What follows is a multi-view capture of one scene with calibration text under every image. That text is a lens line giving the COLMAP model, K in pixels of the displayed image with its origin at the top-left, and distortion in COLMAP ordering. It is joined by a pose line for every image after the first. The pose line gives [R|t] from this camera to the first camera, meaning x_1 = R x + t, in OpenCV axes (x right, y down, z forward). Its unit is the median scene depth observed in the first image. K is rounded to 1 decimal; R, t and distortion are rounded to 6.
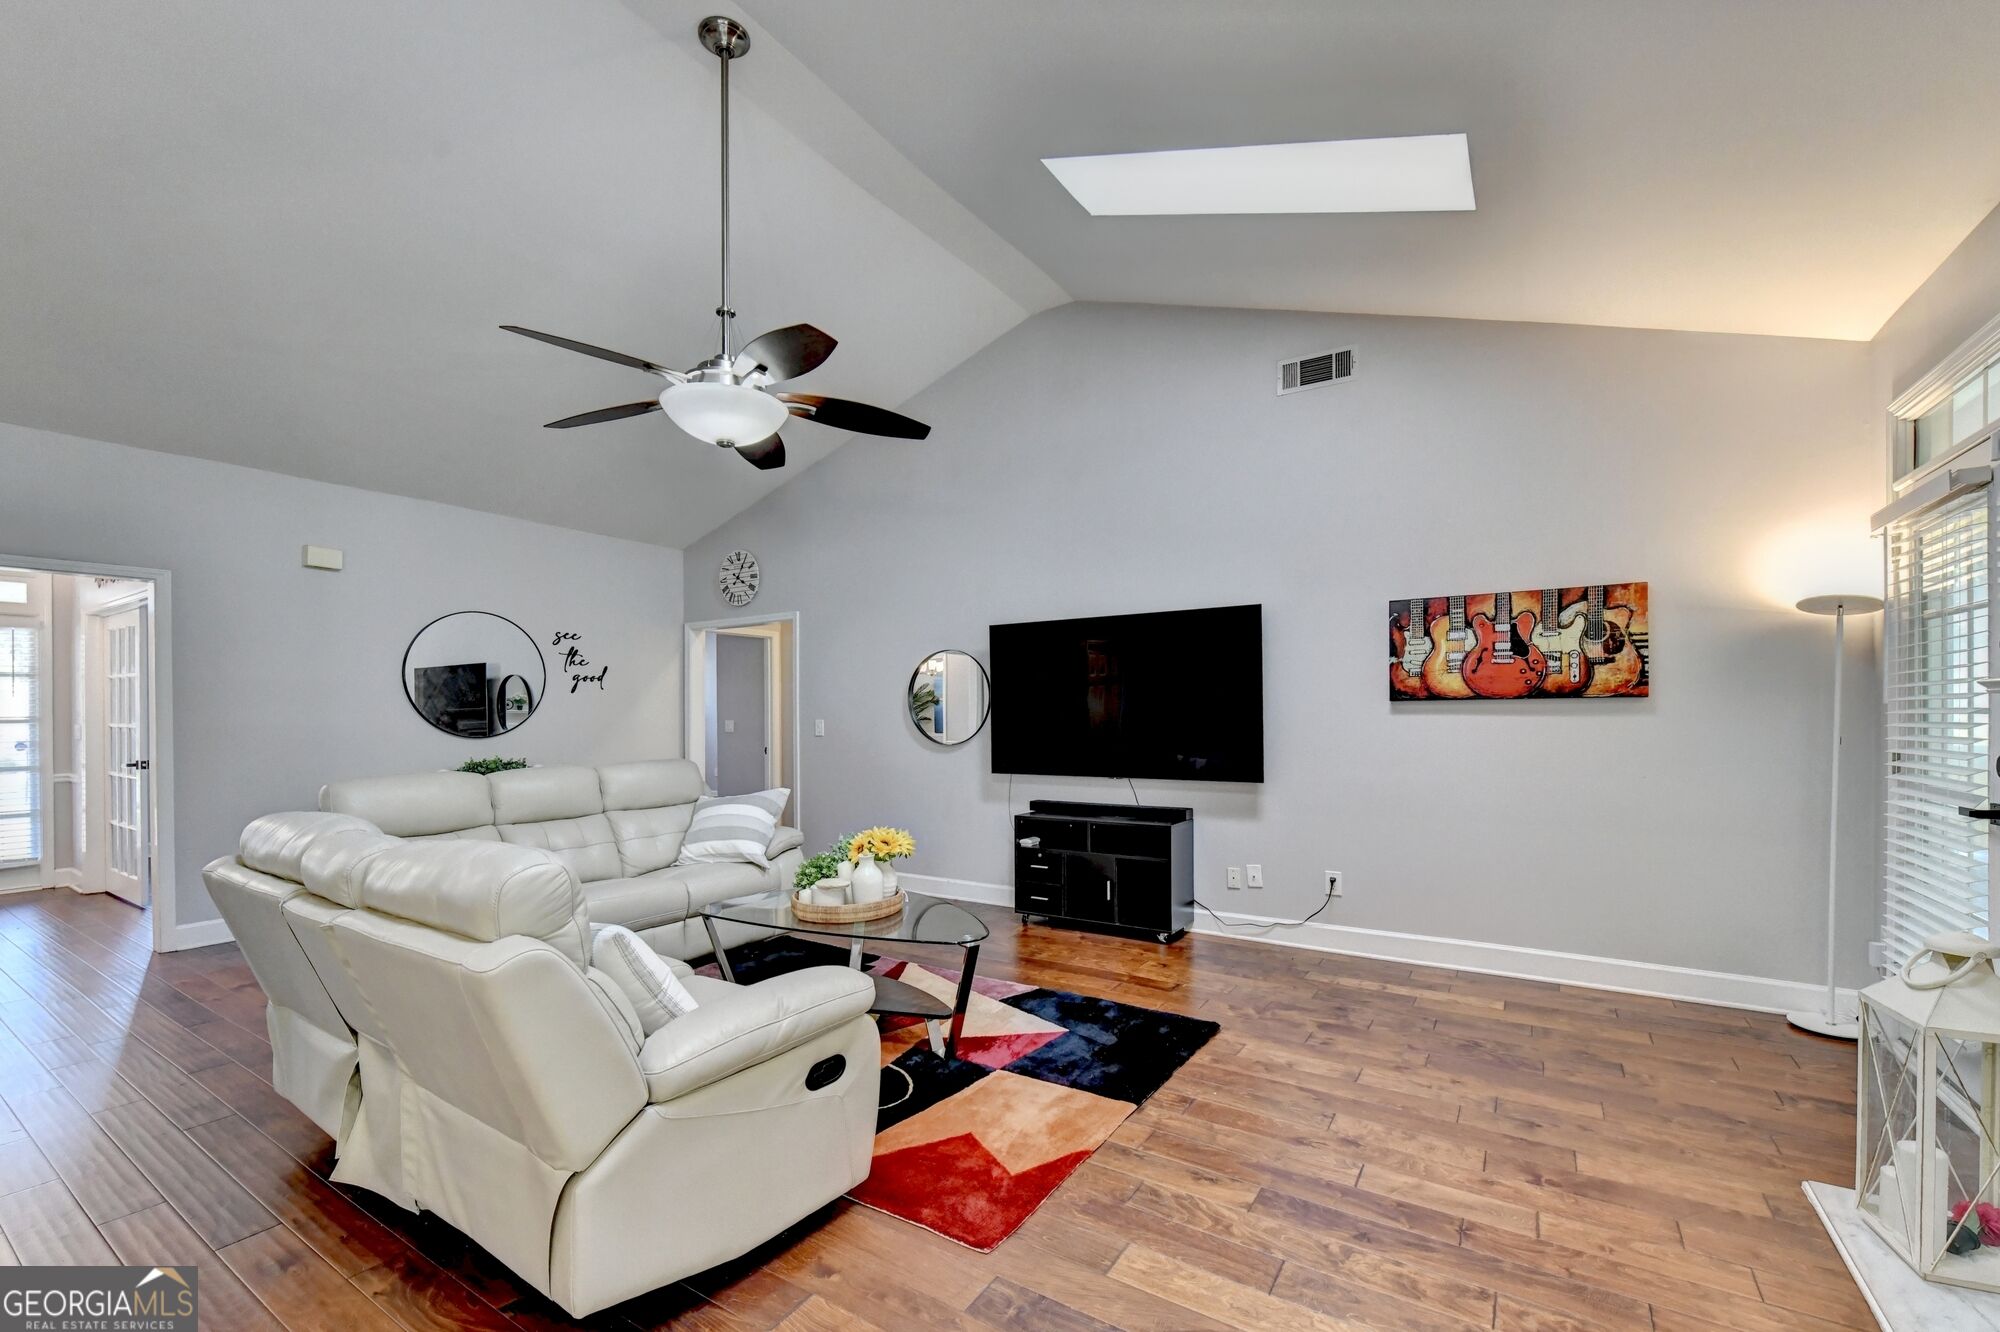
lens RADIAL K [[803.3, 0, 969.6], [0, 803.3, 710.2], [0, 0, 1]] dist [-0.001748, -0.000089]
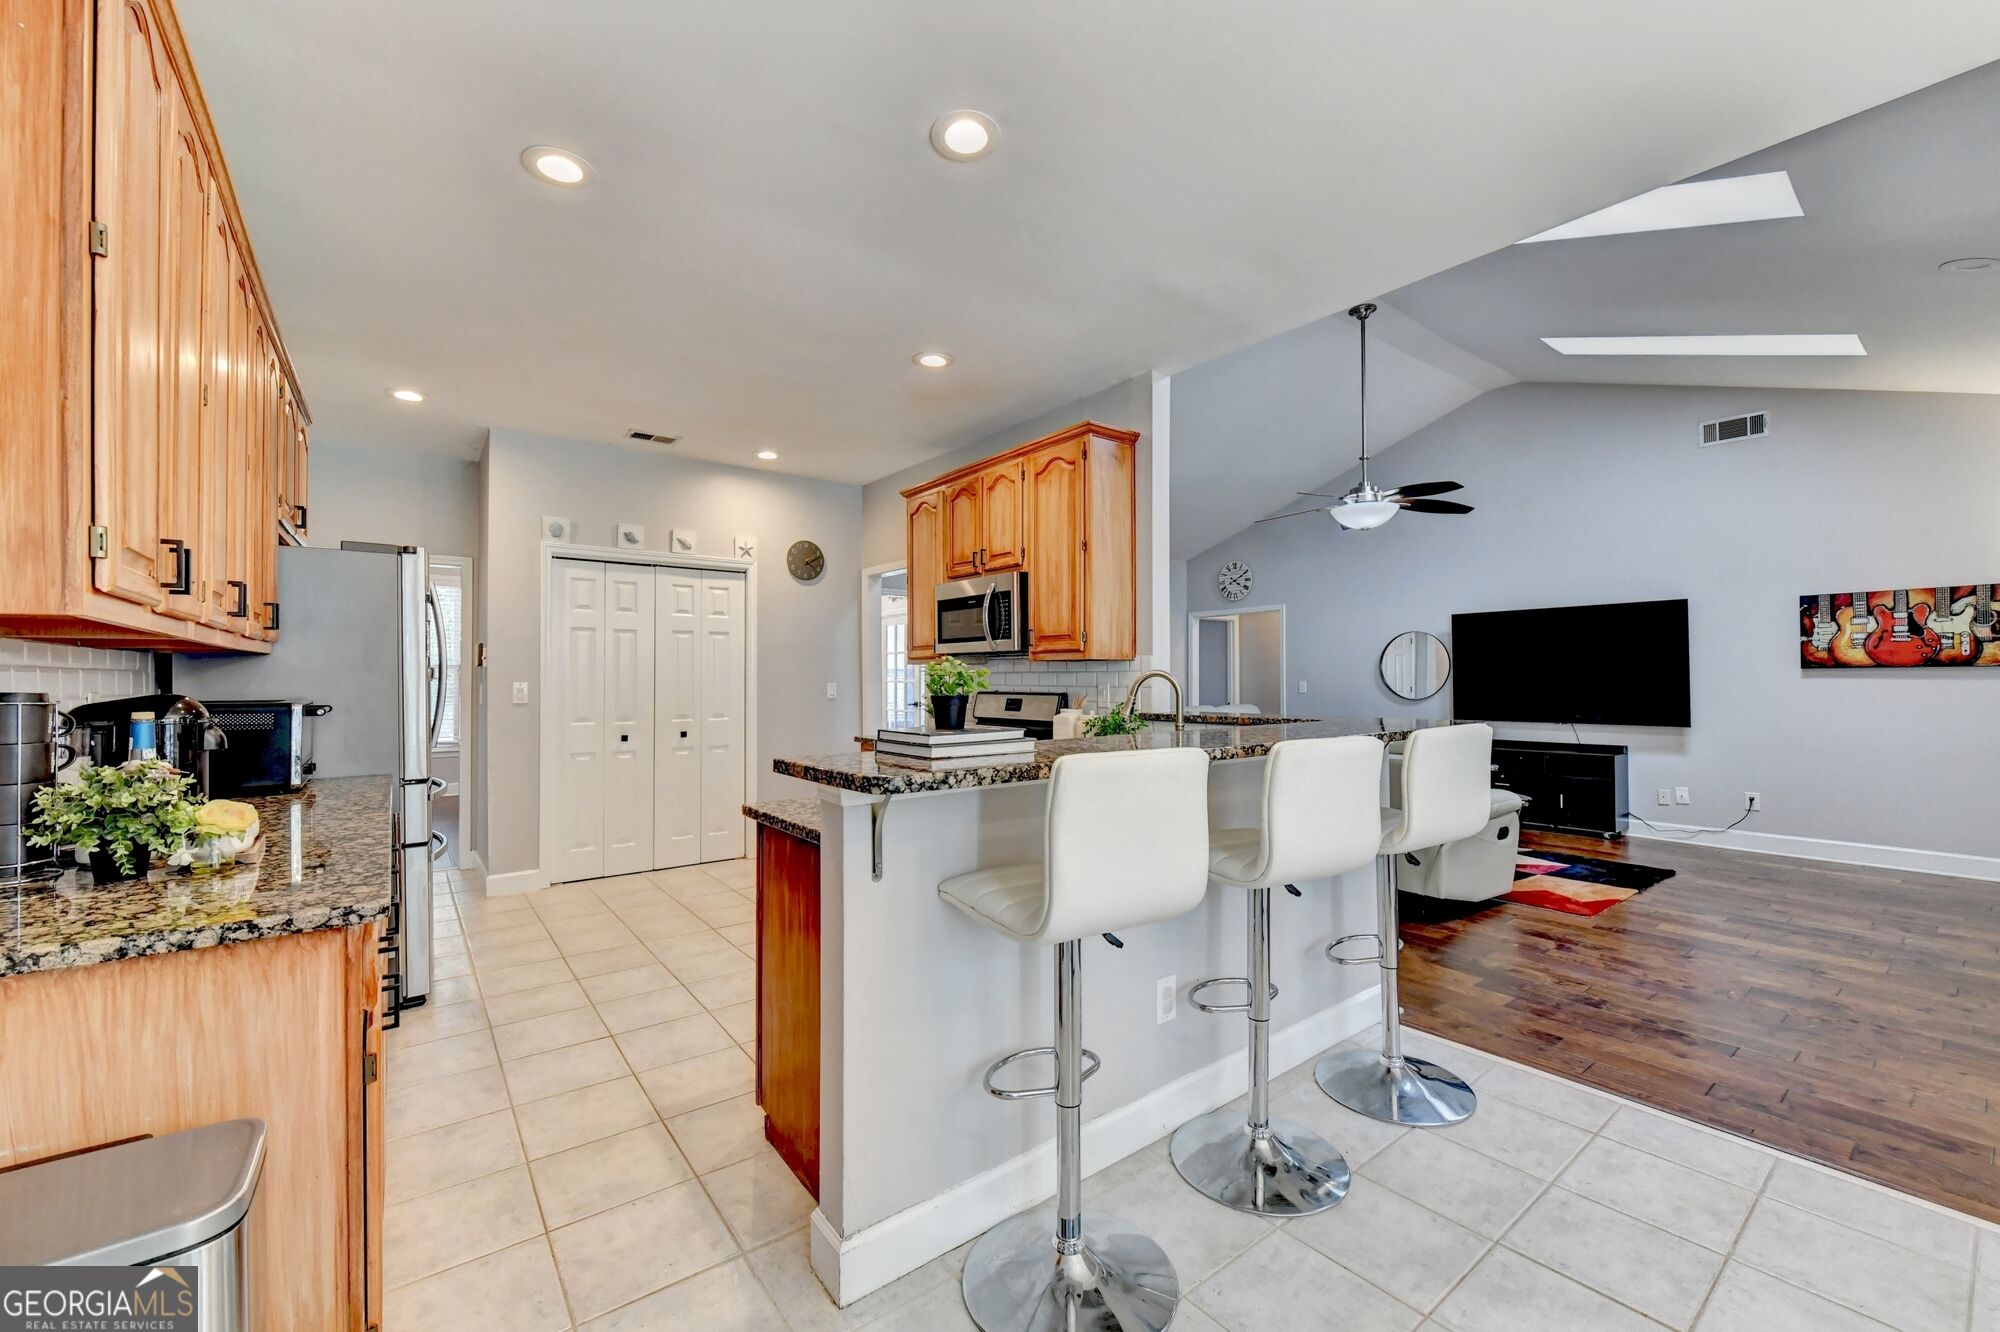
lens RADIAL K [[800.7, 0, 1027.7], [0, 800.7, 663.5], [0, 0, 1]] dist [-0.008791, 0.000927]
pose [[0.960993, 0.001703, -0.276567, -0.378985], [-0.007563, 0.999769, -0.020123, 0.017685], [0.276469, 0.021430, 0.960784, -0.684226]]
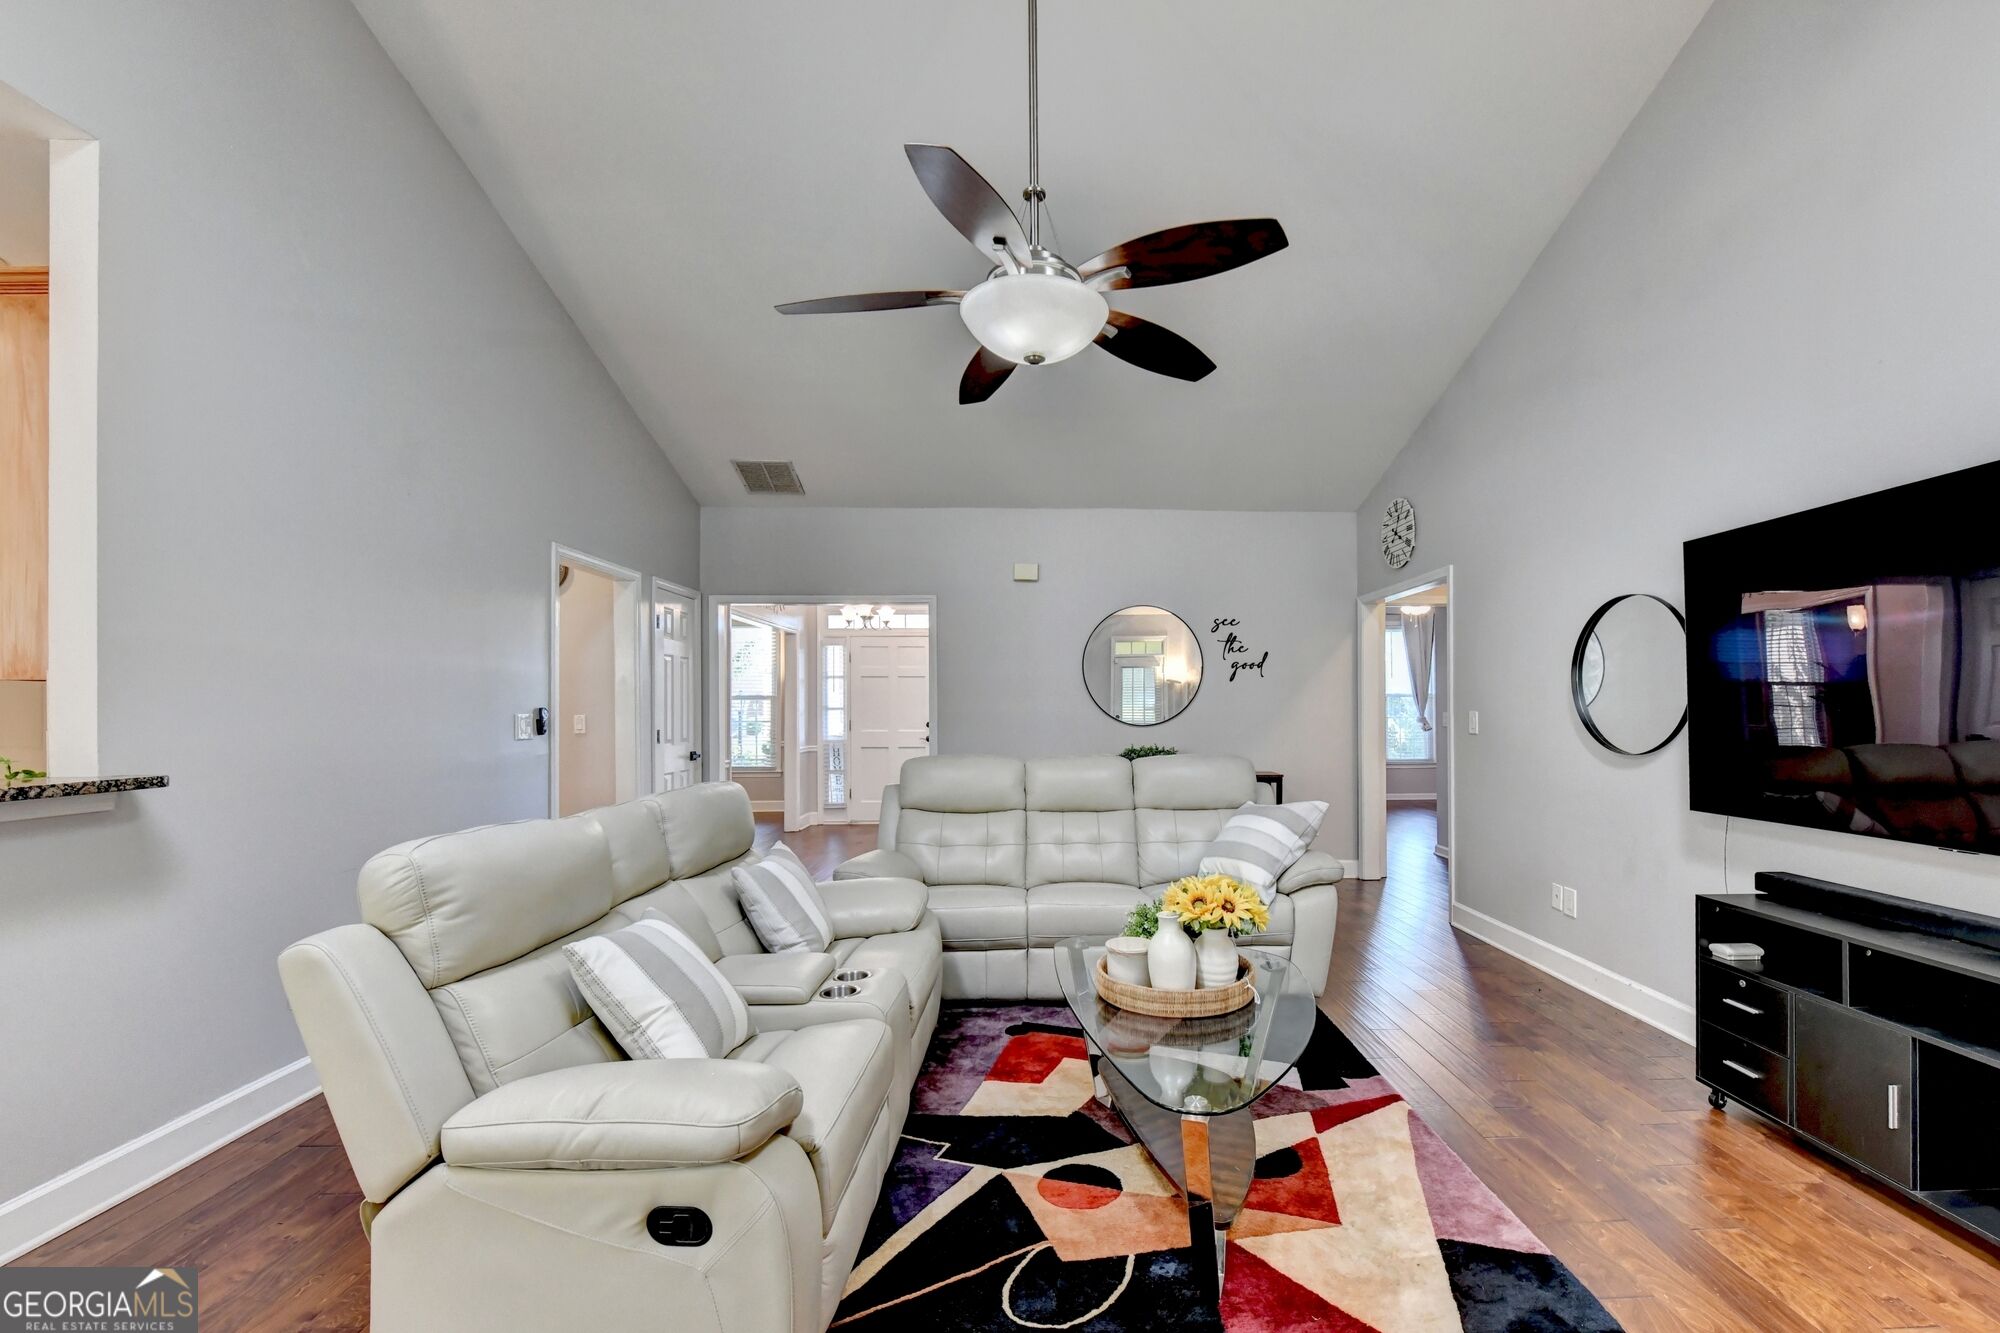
lens RADIAL K [[821.4, 0, 1028.1], [0, 821.4, 700.0], [0, 0, 1]] dist [-0.003384, -0.000201]
pose [[0.604138, -0.001070, -0.796879, 0.219050], [-0.000682, 0.999998, -0.001859, 0.004653], [0.796880, 0.001667, 0.604136, 0.329062]]
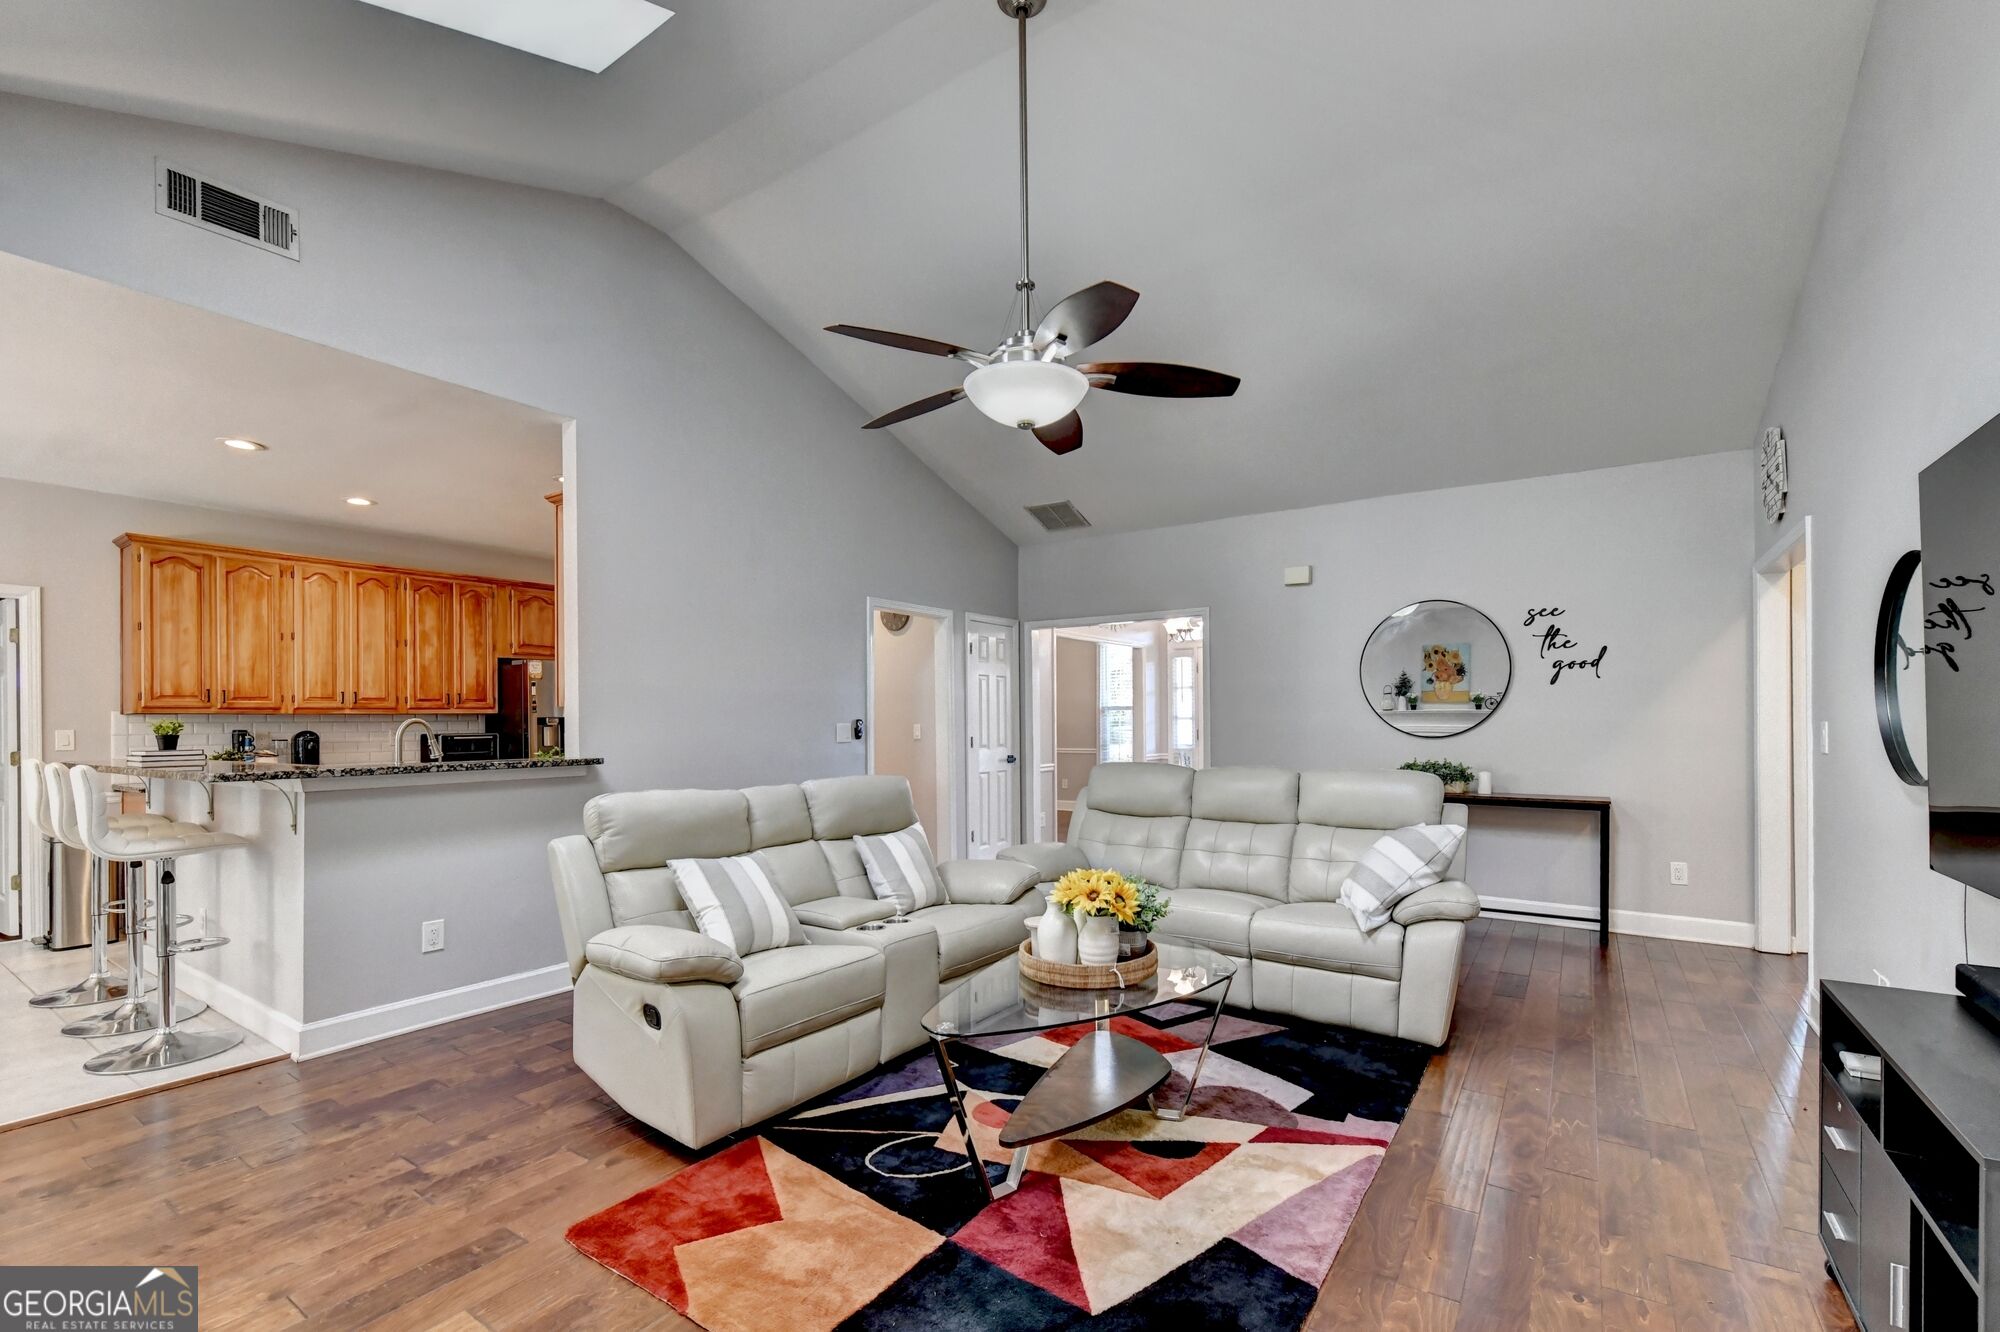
lens RADIAL K [[853.7, 0, 1002.8], [0, 853.7, 714.0], [0, 0, 1]] dist [-0.004981, -0.000092]
pose [[0.020878, 0.001384, -0.999781, 0.504424], [0.007827, 0.999968, 0.001547, 0.003309], [0.999751, -0.007858, 0.020866, 0.688471]]
